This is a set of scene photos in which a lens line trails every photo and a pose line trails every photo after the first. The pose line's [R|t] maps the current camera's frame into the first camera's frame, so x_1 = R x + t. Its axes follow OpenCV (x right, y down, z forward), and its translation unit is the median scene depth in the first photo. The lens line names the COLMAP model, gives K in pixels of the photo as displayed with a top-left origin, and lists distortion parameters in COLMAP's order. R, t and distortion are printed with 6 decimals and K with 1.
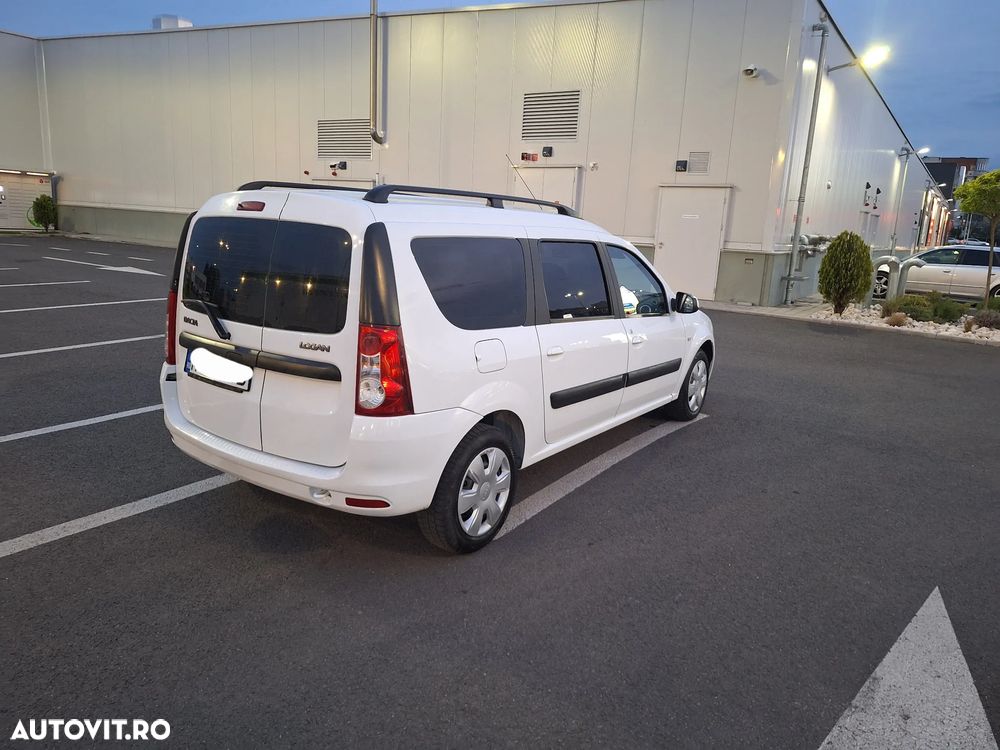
lens RADIAL K [[693.8, 0, 500.0], [0, 693.8, 375.0], [0, 0, 1]] dist [0.053090, -0.055969]
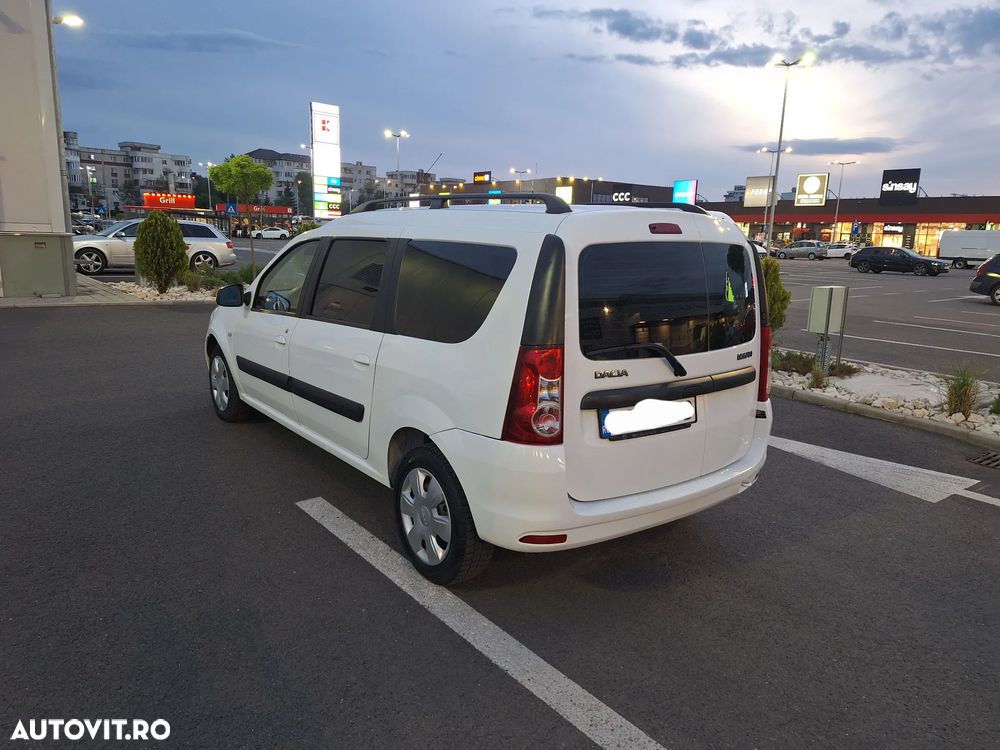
lens RADIAL K [[693.8, 0, 500.0], [0, 693.8, 375.0], [0, 0, 1]] dist [0.053090, -0.055969]
pose [[0.299216, -0.227126, 0.926760, -1.198212], [0.183950, 0.966769, 0.177540, -0.235313], [-0.936286, 0.117354, 0.331052, 0.841901]]
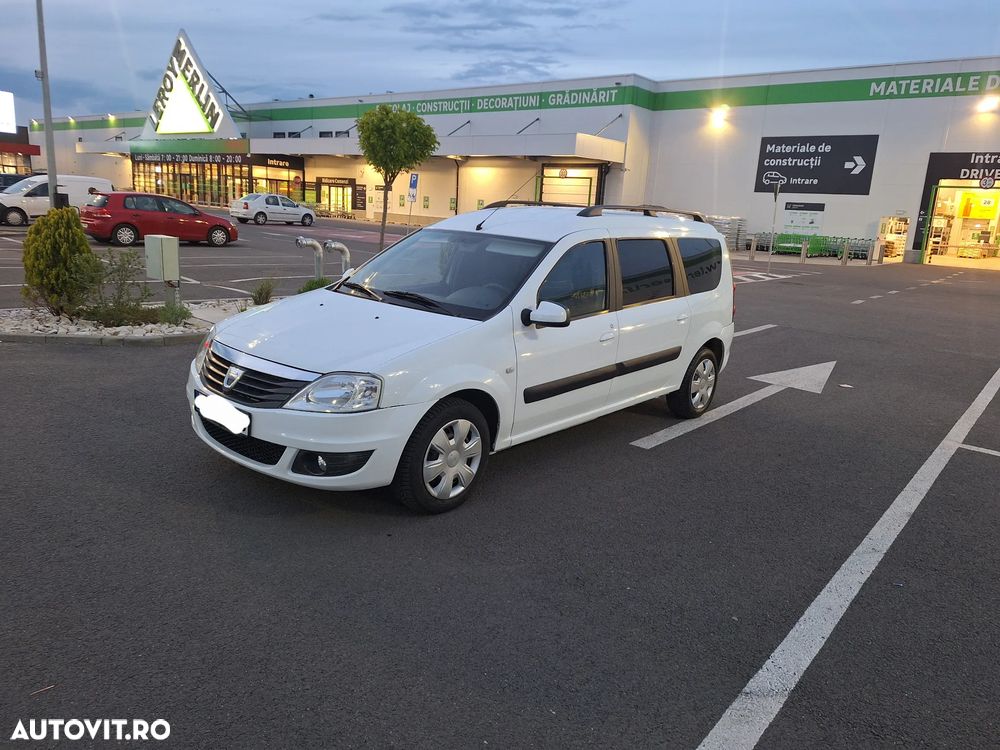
lens RADIAL K [[683.1, 0, 500.0], [0, 683.1, 375.0], [0, 0, 1]] dist [0.047863, -0.045680]
pose [[-0.987887, -0.134740, 0.076966, -0.059421], [-0.088800, 0.897648, 0.431674, -0.619473], [-0.127252, 0.419611, -0.898740, 2.834958]]
